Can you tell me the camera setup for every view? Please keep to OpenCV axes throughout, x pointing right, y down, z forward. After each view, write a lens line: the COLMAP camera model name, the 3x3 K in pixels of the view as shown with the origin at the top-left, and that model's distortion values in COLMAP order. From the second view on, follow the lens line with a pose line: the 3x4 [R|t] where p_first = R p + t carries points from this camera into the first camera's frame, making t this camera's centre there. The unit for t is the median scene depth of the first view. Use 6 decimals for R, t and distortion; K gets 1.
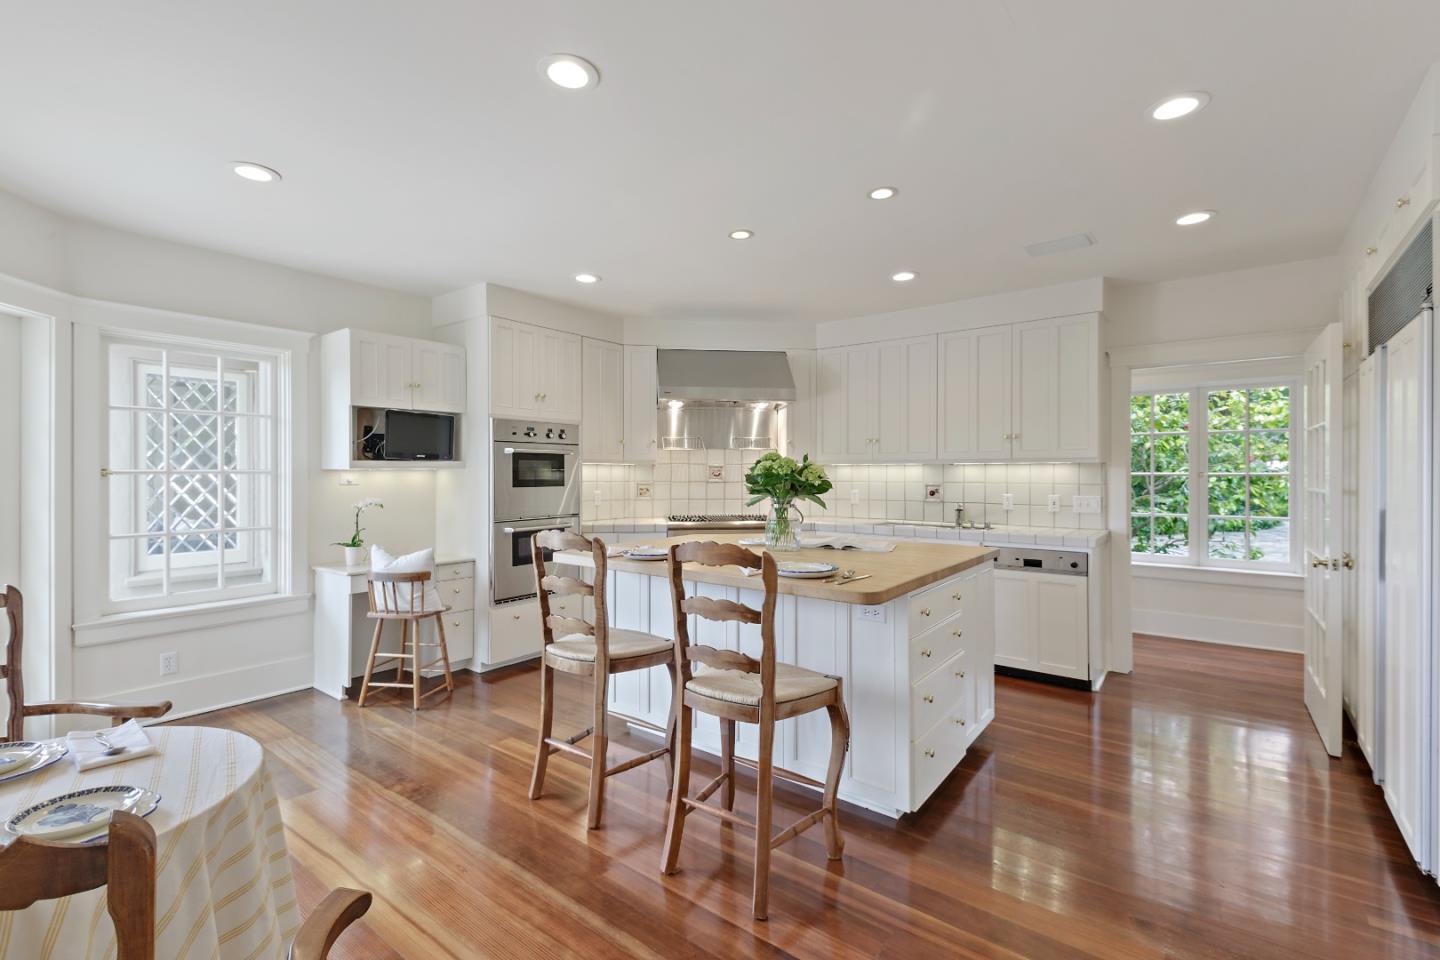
lens RADIAL K [[636.5, 0, 728.3], [0, 636.5, 473.6], [0, 0, 1]] dist [0.030322, -0.011011]
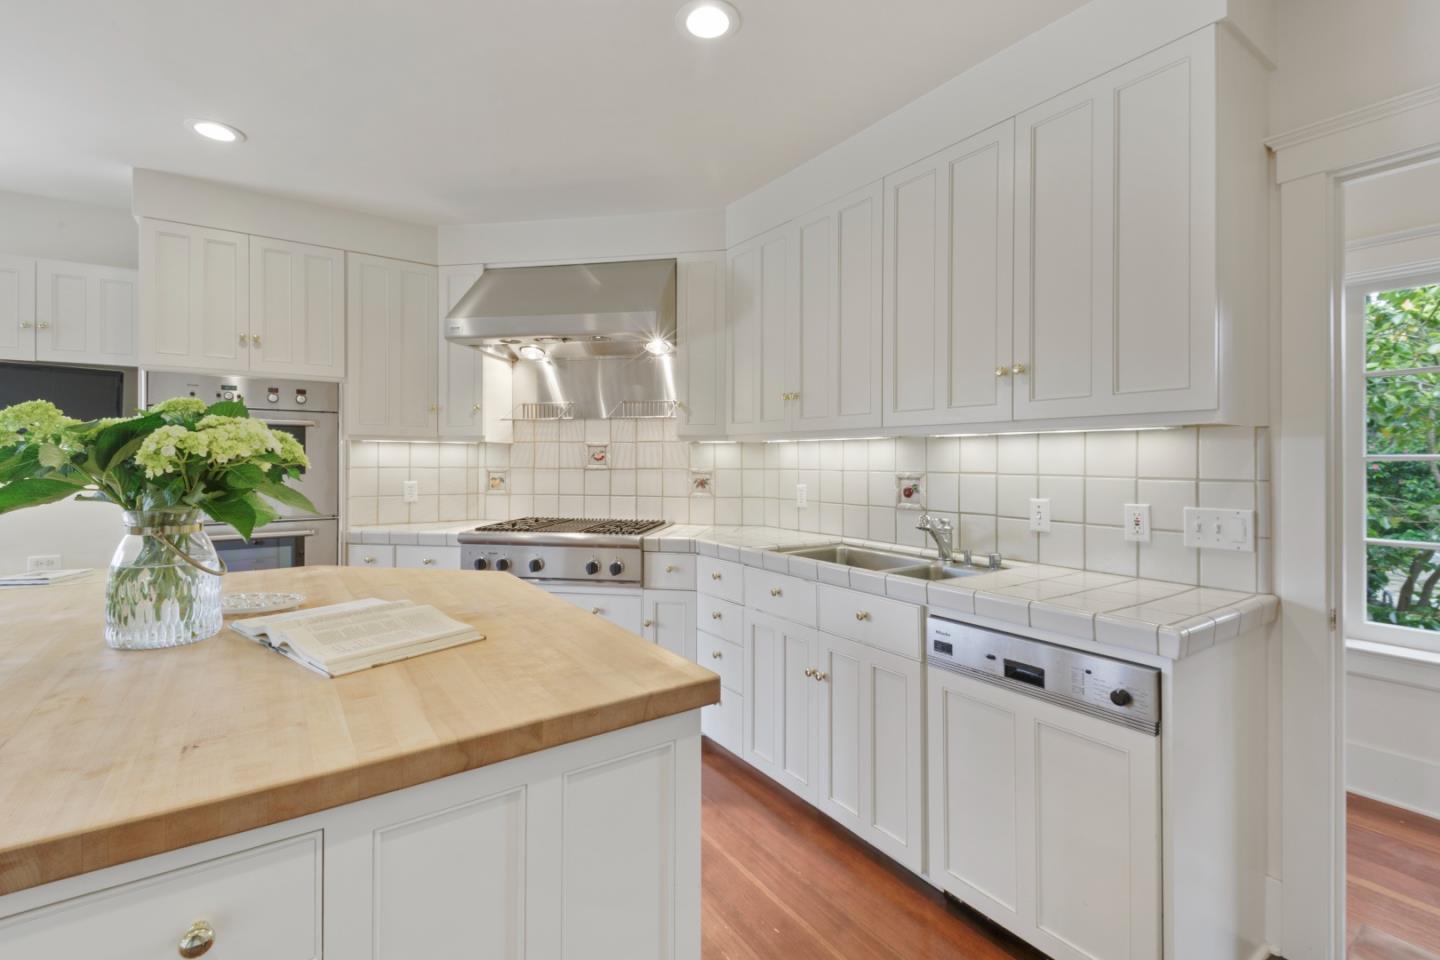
lens RADIAL K [[644.0, 0, 718.0], [0, 644.0, 457.1], [0, 0, 1]] dist [0.026605, -0.011186]
pose [[0.951318, -0.000440, -0.308210, 0.358516], [-0.000638, 0.999994, -0.003398, 0.003323], [0.308210, 0.003429, 0.951312, 0.470625]]
